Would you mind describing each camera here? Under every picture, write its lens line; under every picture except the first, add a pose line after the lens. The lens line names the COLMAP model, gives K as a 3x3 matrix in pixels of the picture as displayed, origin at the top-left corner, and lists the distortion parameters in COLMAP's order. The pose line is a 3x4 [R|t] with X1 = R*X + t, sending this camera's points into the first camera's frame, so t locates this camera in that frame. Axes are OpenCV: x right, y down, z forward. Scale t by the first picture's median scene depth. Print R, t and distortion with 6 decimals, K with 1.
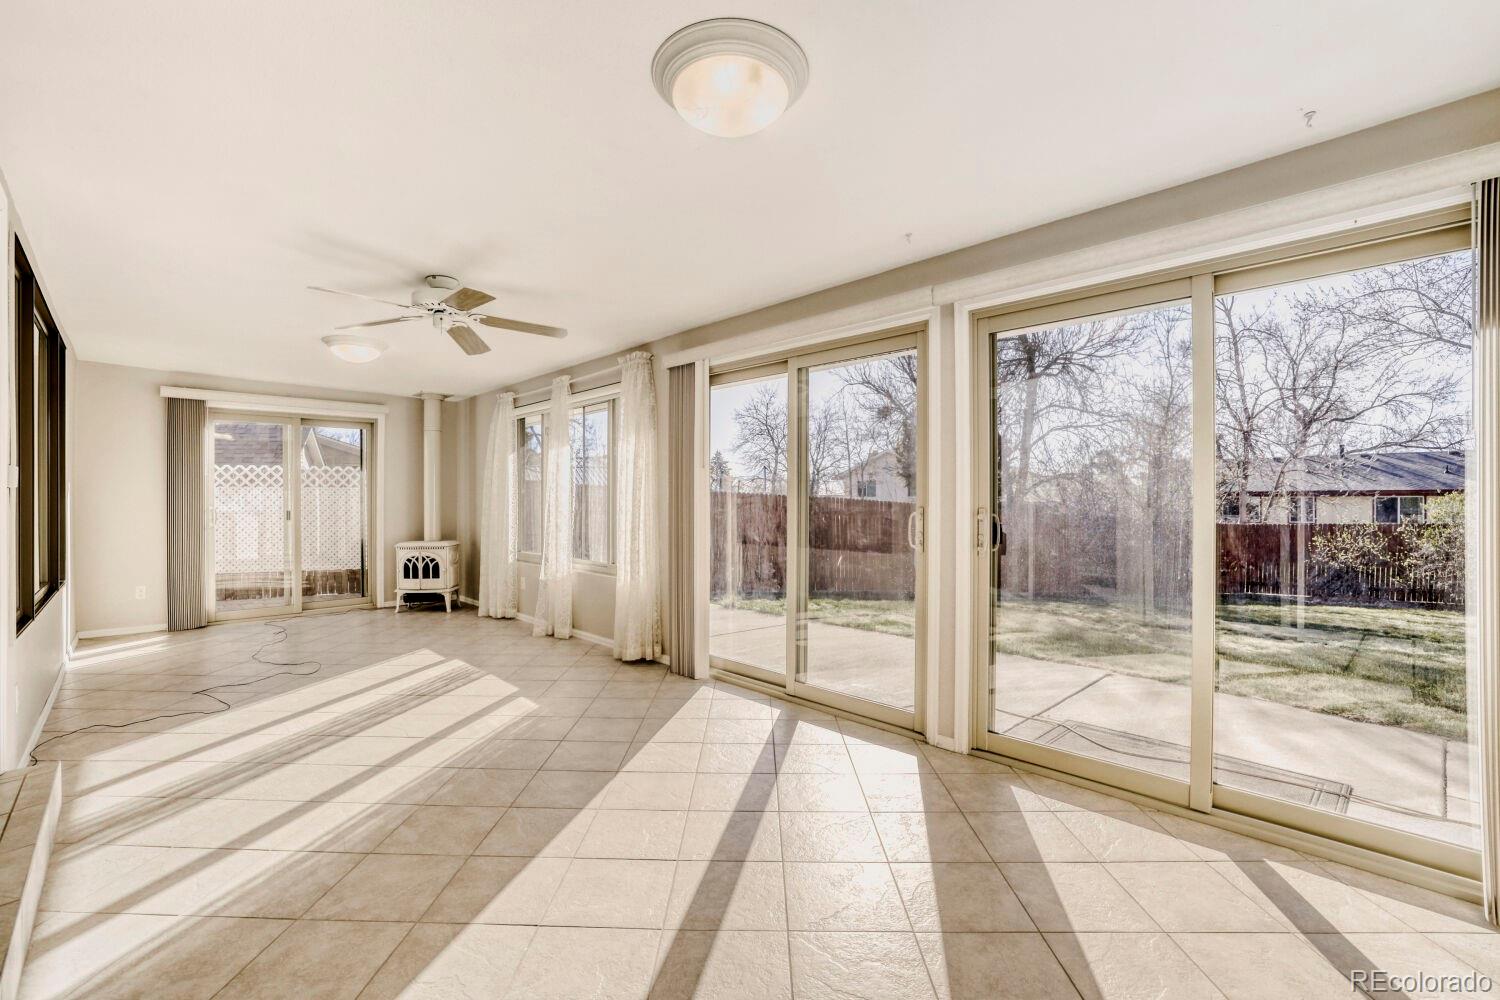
lens RADIAL K [[647.6, 0, 742.5], [0, 647.6, 500.1], [0, 0, 1]] dist [-0.039447, 0.012658]
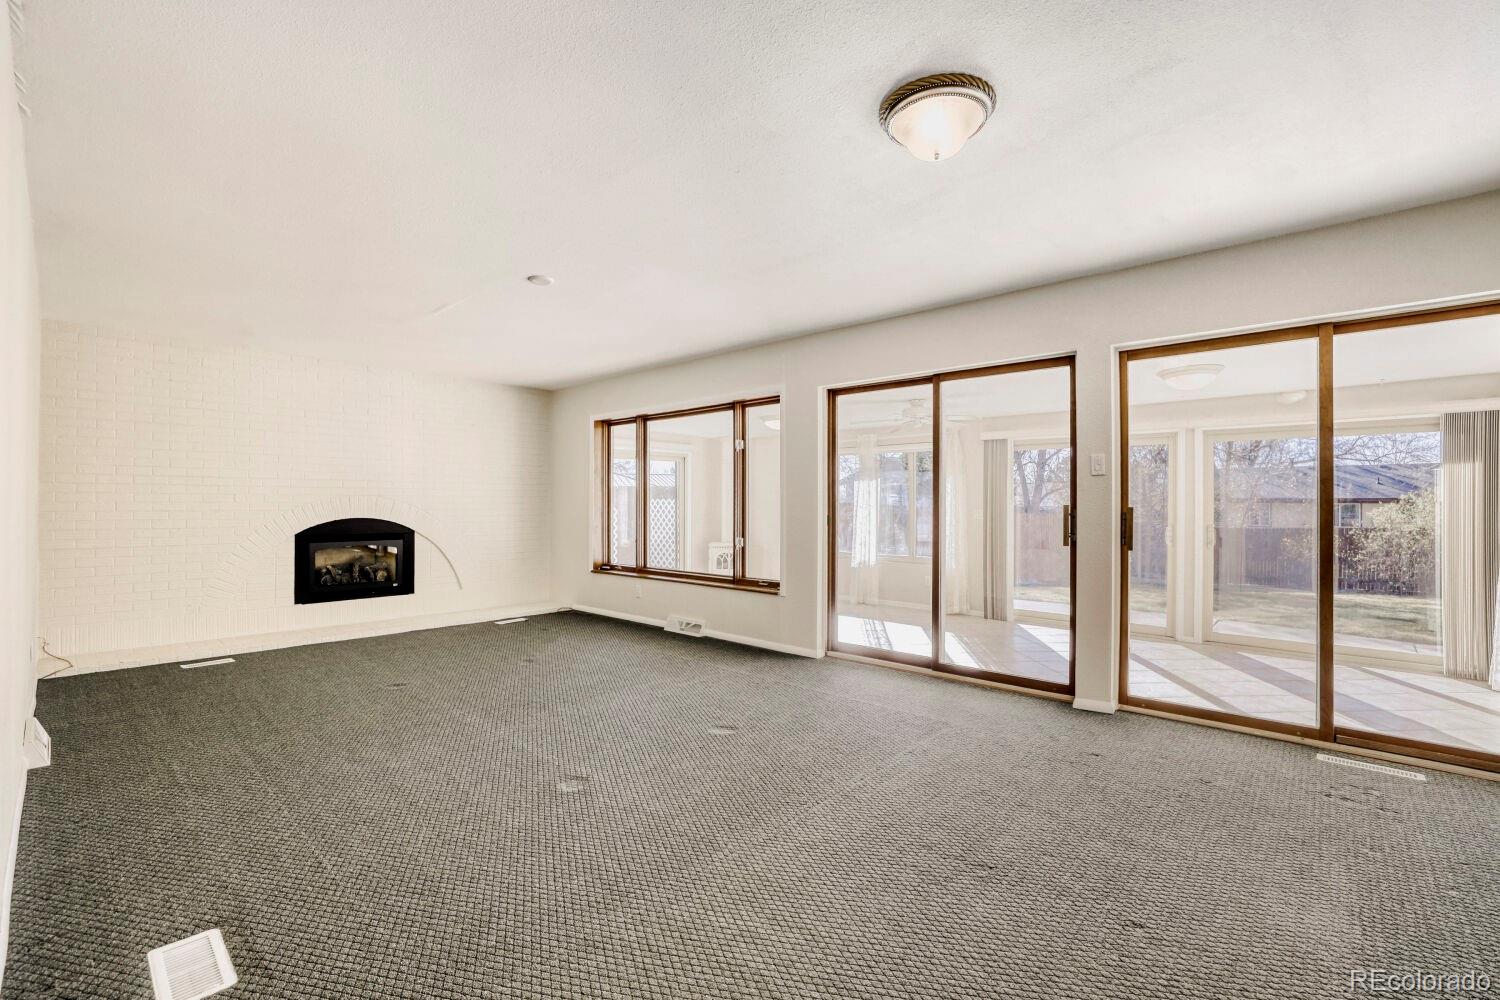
lens RADIAL K [[647.6, 0, 742.5], [0, 647.6, 500.1], [0, 0, 1]] dist [-0.039447, 0.012658]
pose [[0.998187, 0.003029, 0.060116, -0.684611], [-0.002928, 0.999994, -0.001774, -0.033766], [-0.060121, 0.001595, 0.998190, -0.520085]]
